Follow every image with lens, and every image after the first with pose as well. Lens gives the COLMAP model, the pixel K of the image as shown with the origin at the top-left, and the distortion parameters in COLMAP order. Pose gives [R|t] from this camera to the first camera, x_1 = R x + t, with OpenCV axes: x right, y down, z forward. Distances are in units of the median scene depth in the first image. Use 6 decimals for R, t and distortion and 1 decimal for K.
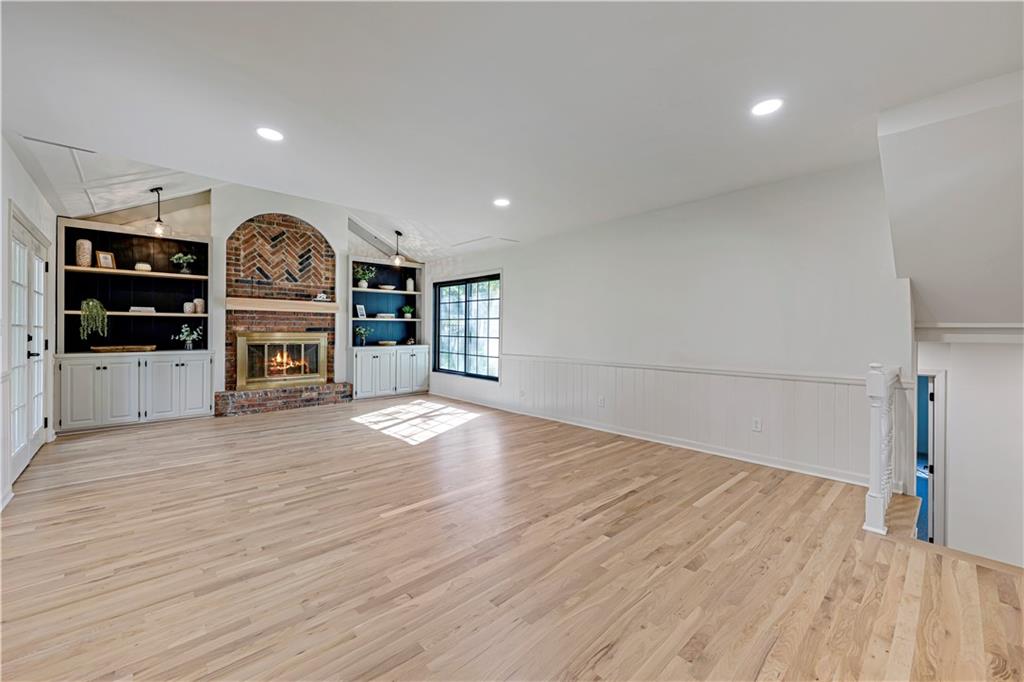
lens RADIAL K [[409.6, 0, 511.9], [0, 409.6, 332.2], [0, 0, 1]] dist [0.000730, 0.000148]
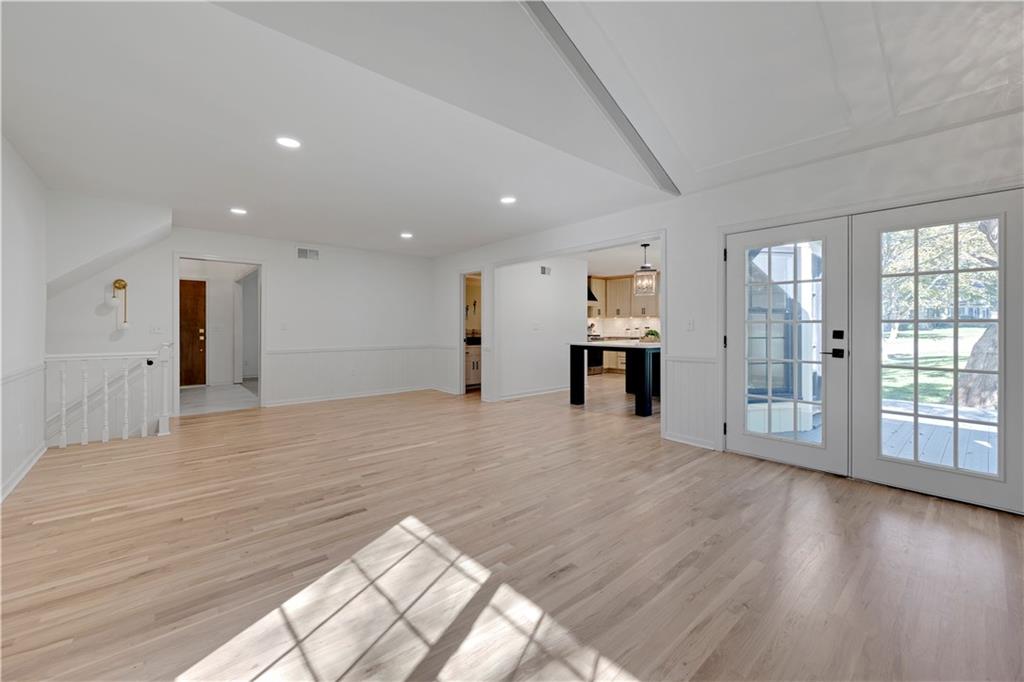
lens RADIAL K [[409.6, 0, 511.9], [0, 409.6, 332.2], [0, 0, 1]] dist [0.000730, 0.000148]
pose [[-0.999440, -0.002518, 0.033367, -0.525483], [-0.002392, 0.999990, 0.003788, 0.008780], [-0.033376, 0.003706, -0.999436, 2.041121]]
